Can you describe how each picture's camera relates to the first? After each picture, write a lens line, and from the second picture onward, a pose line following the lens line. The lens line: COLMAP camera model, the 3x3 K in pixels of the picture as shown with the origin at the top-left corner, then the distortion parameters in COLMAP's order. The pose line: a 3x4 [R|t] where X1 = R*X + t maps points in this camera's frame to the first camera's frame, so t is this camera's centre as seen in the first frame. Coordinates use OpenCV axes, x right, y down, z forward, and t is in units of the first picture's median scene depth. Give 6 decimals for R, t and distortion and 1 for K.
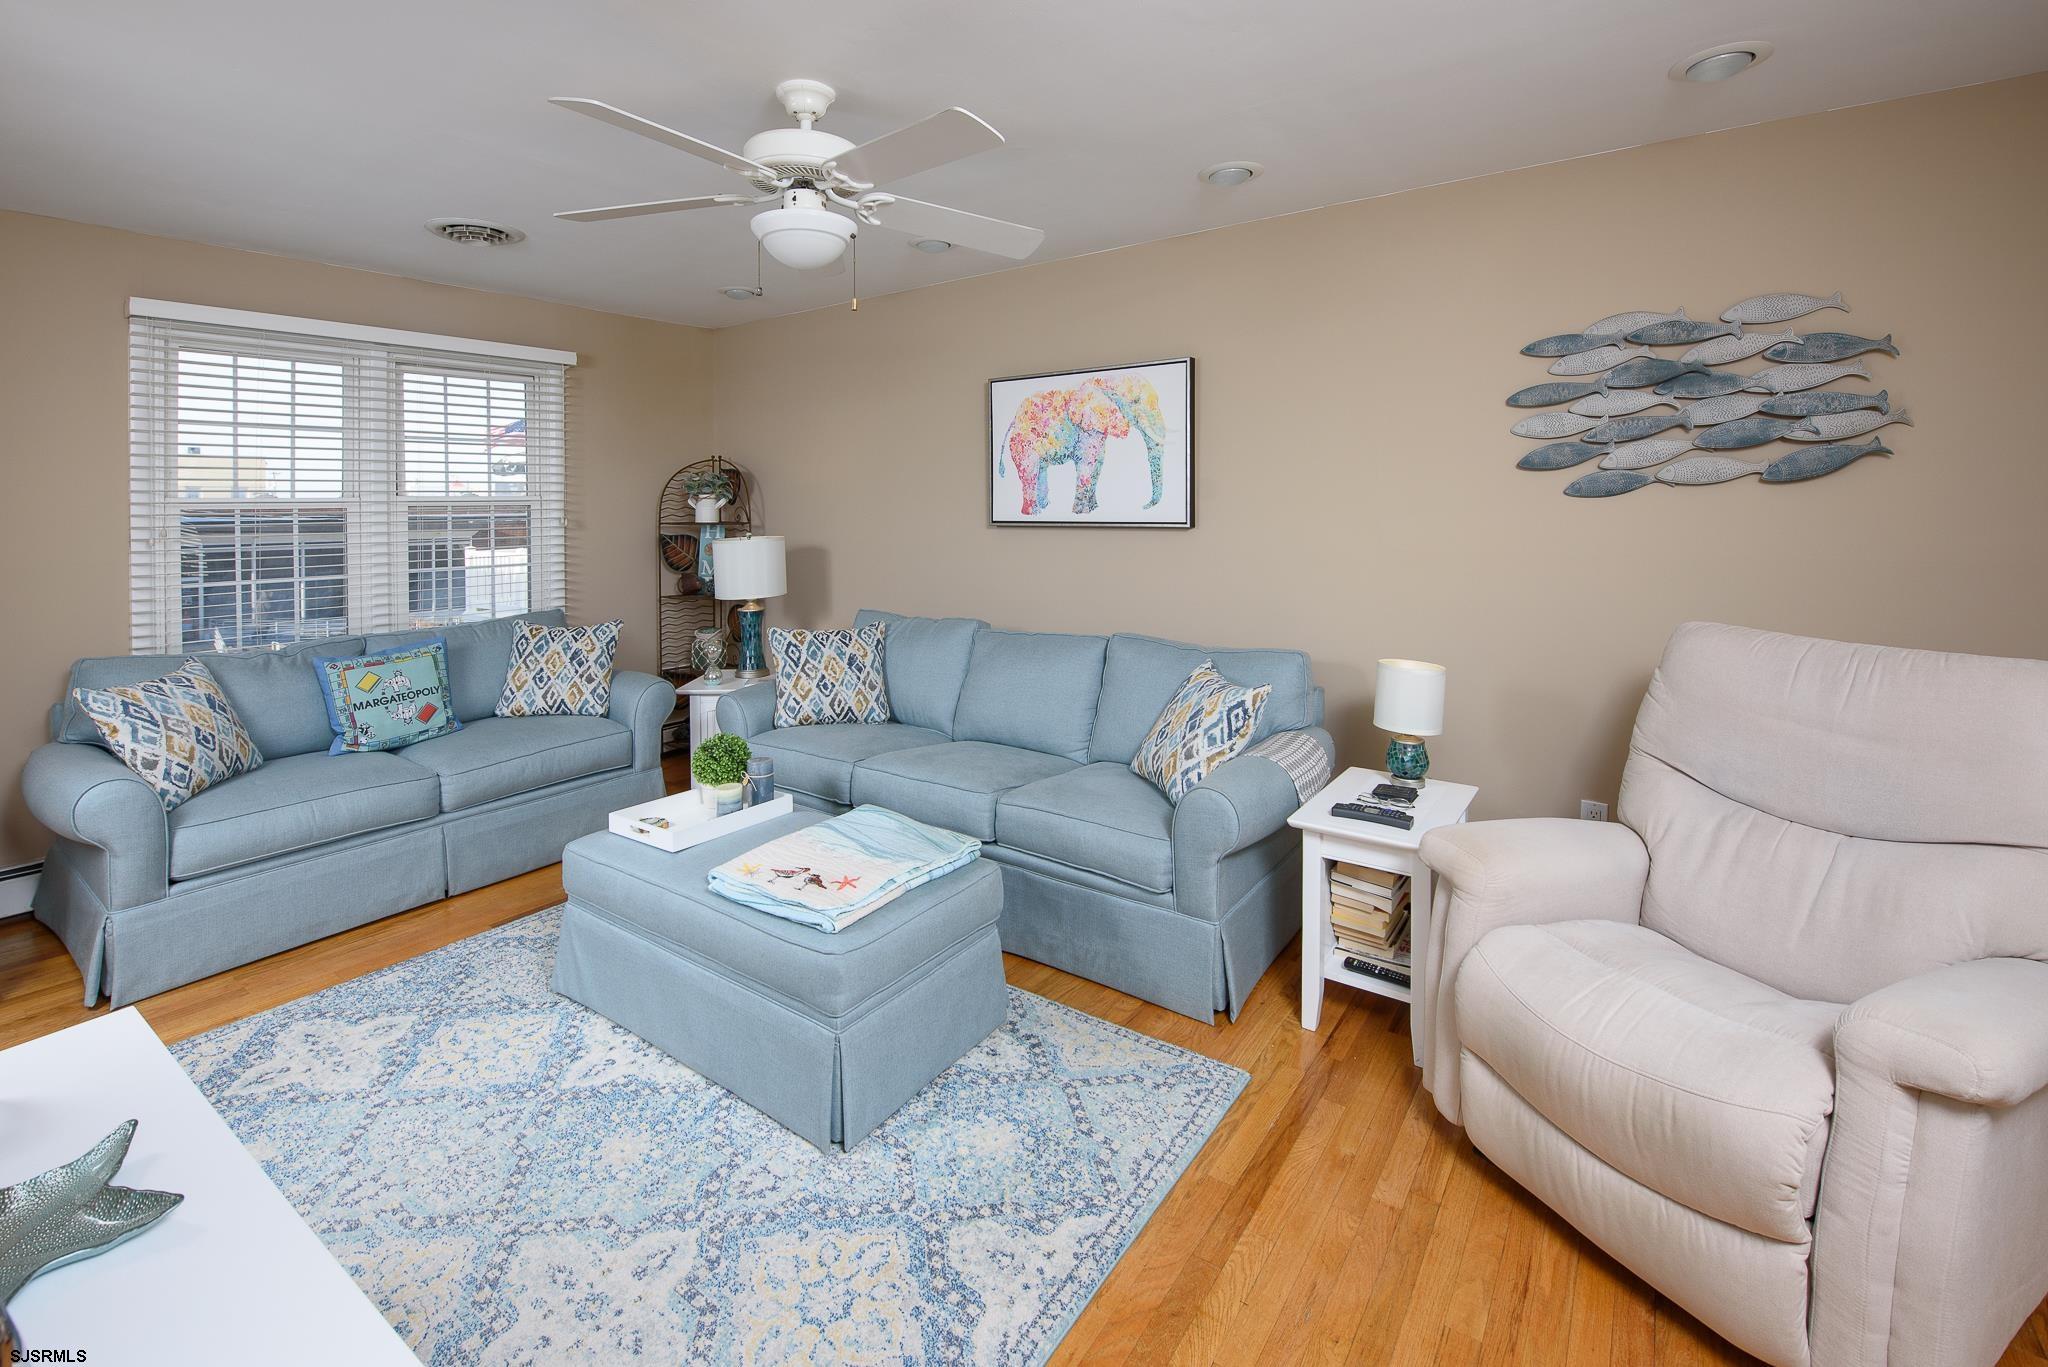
lens RADIAL K [[895.2, 0, 1021.3], [0, 895.2, 517.7], [0, 0, 1]] dist [-0.018830, 0.000182]
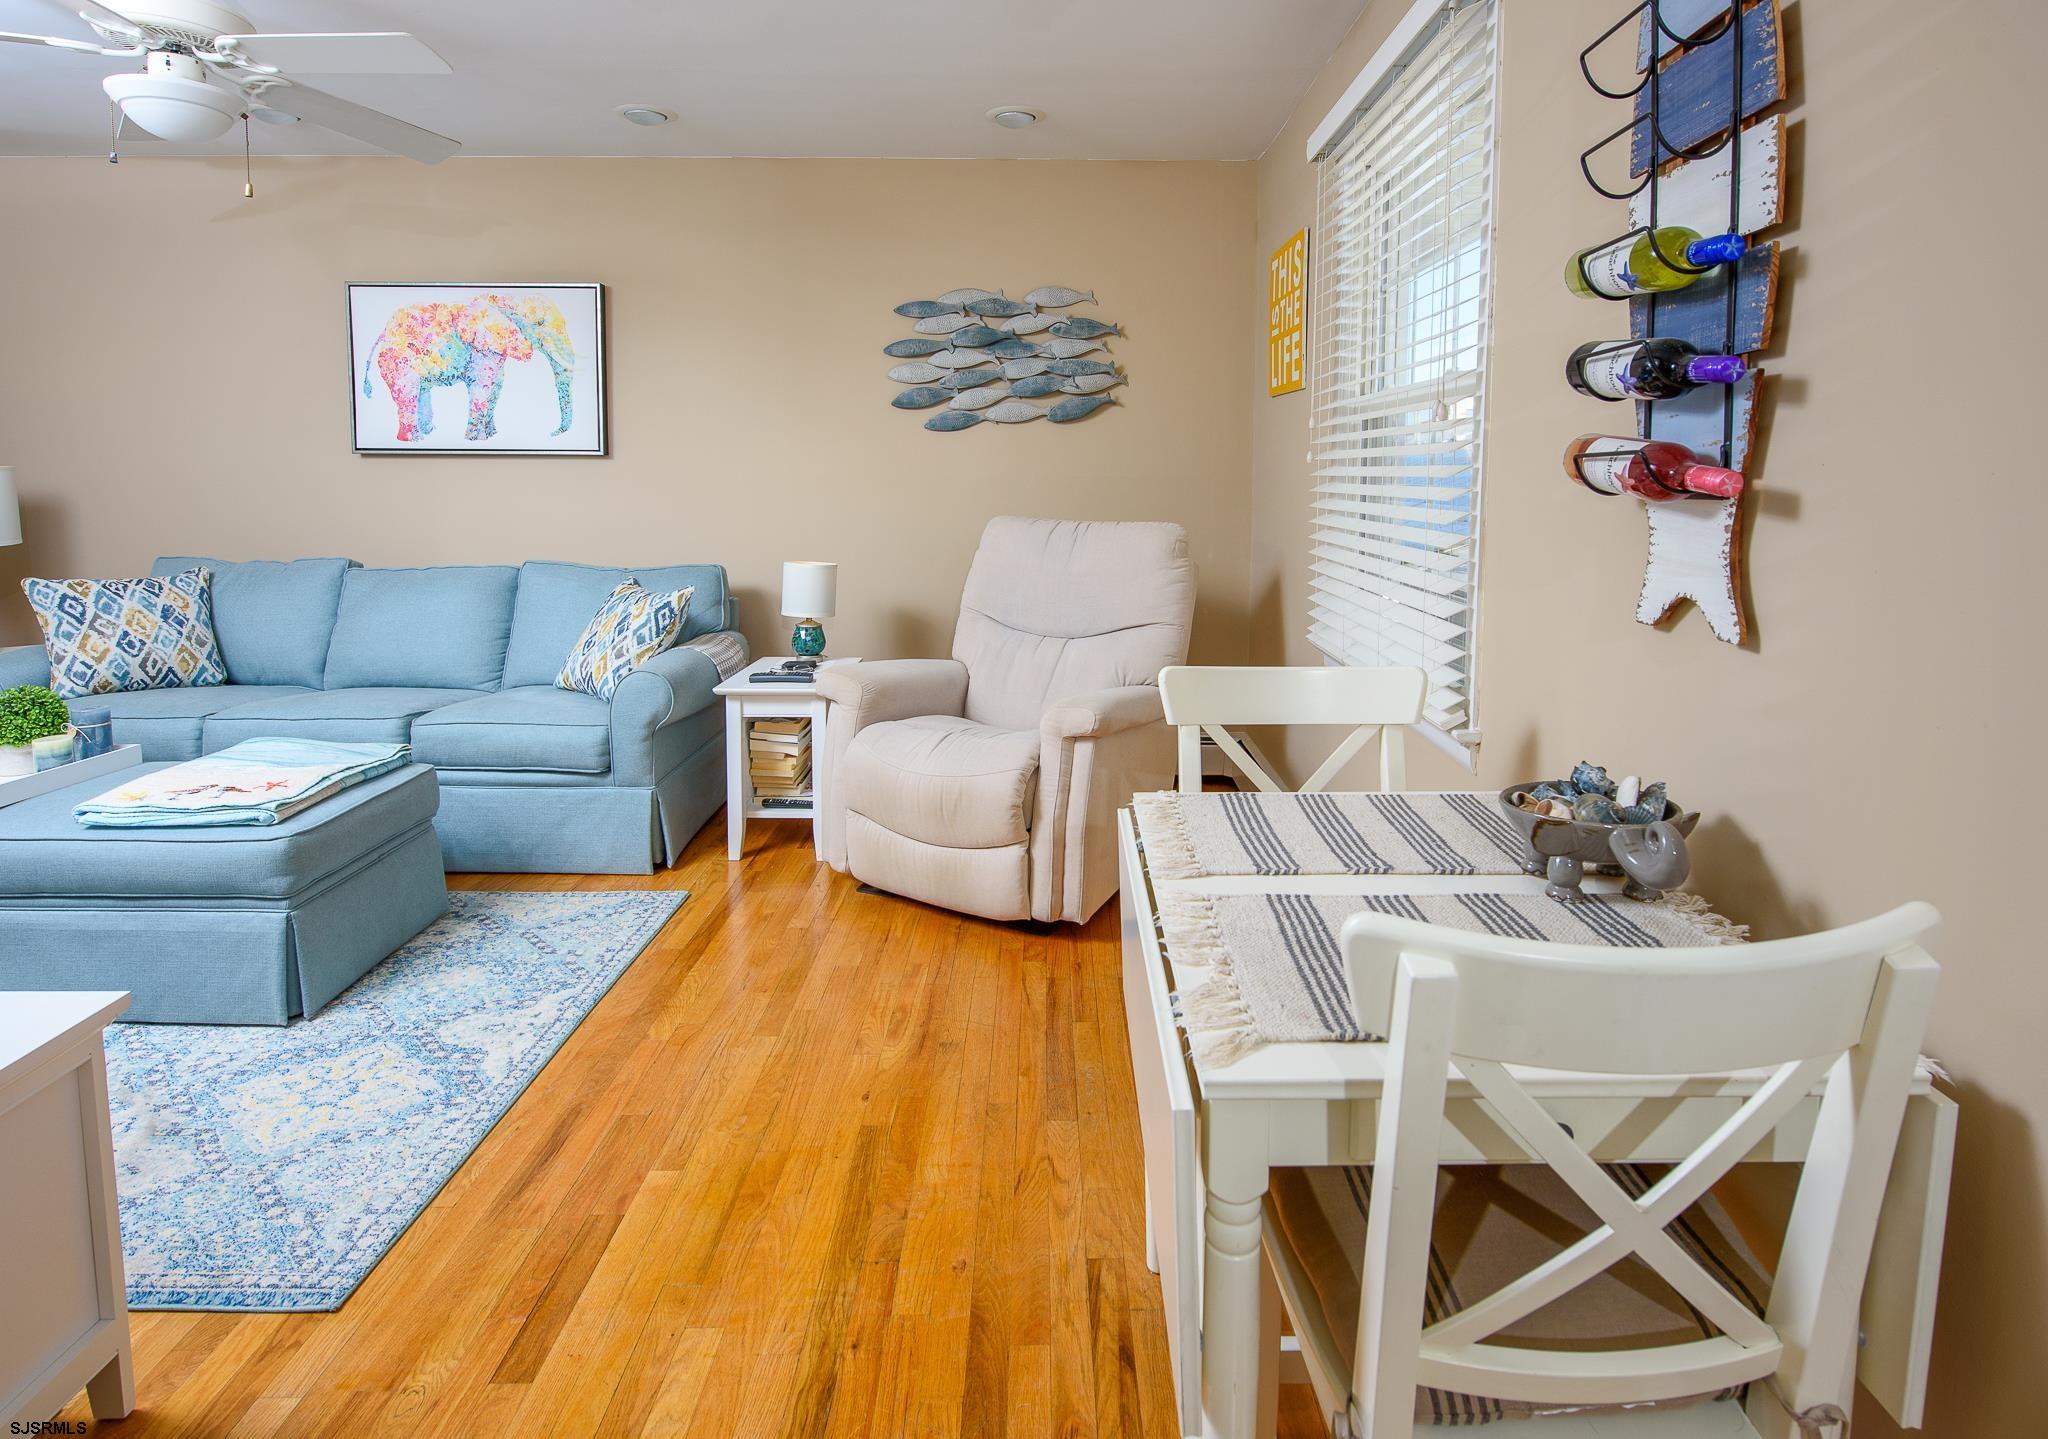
lens RADIAL K [[1072.5, 0, 1061.5], [0, 1072.5, 561.5], [0, 0, 1]] dist [-0.004314, -0.001974]
pose [[0.807408, -0.036293, 0.588876, -0.141417], [-0.004129, 0.997734, 0.067153, 0.060756], [-0.589979, -0.056652, 0.805428, -0.364019]]
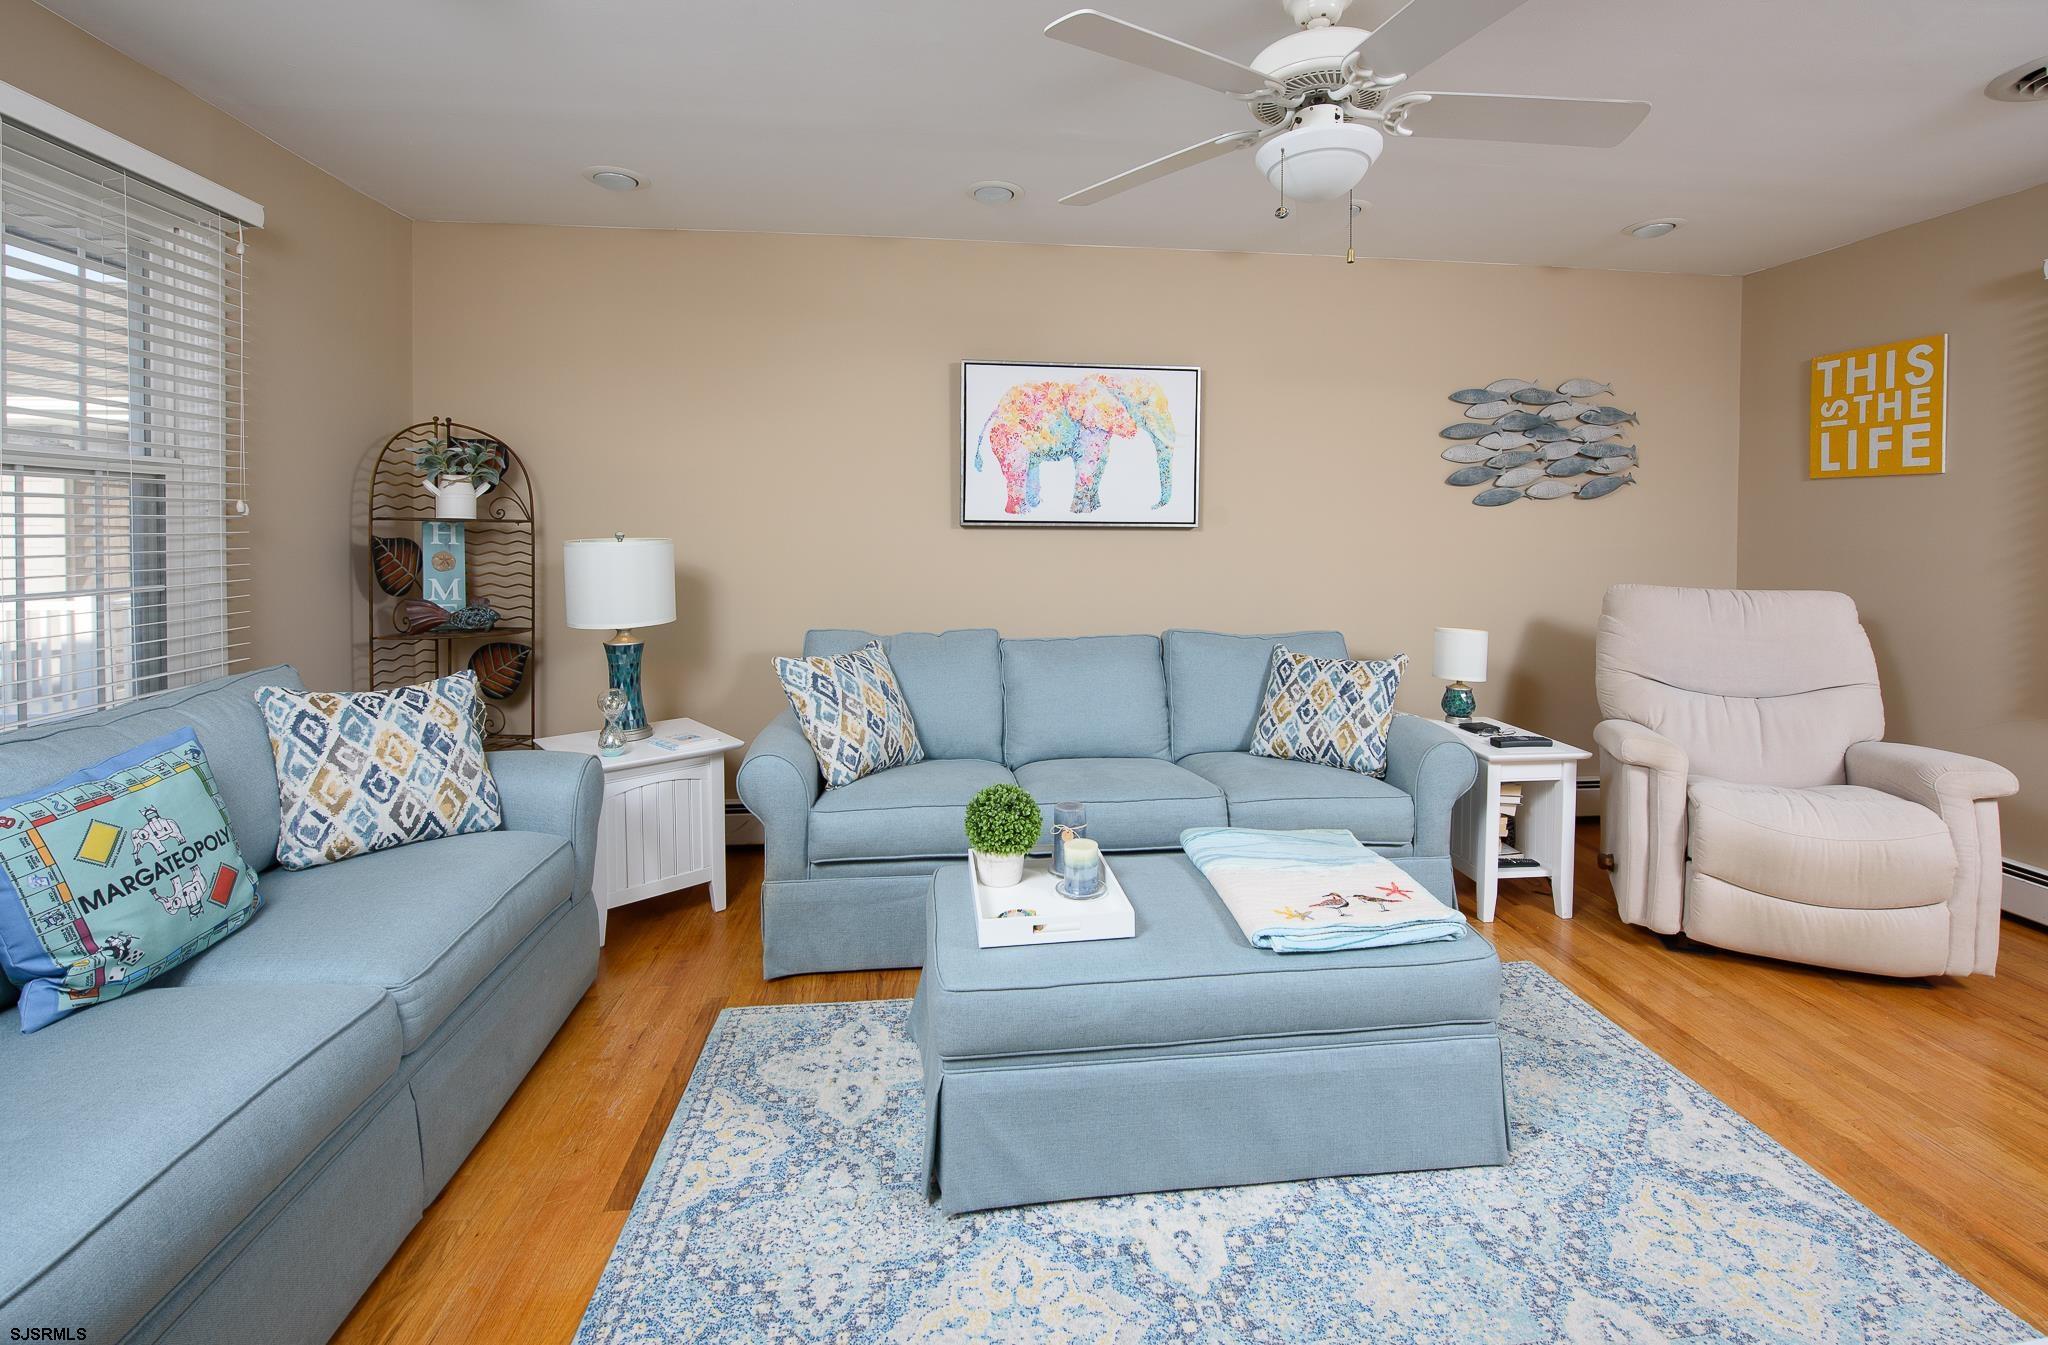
lens RADIAL K [[871.0, 0, 1020.2], [0, 871.0, 561.1], [0, 0, 1]] dist [-0.019194, -0.000334]
pose [[0.745165, -0.007922, 0.666834, -0.844677], [-0.002533, 0.999889, 0.014708, 0.046673], [-0.666876, -0.012649, 0.745062, 0.472871]]
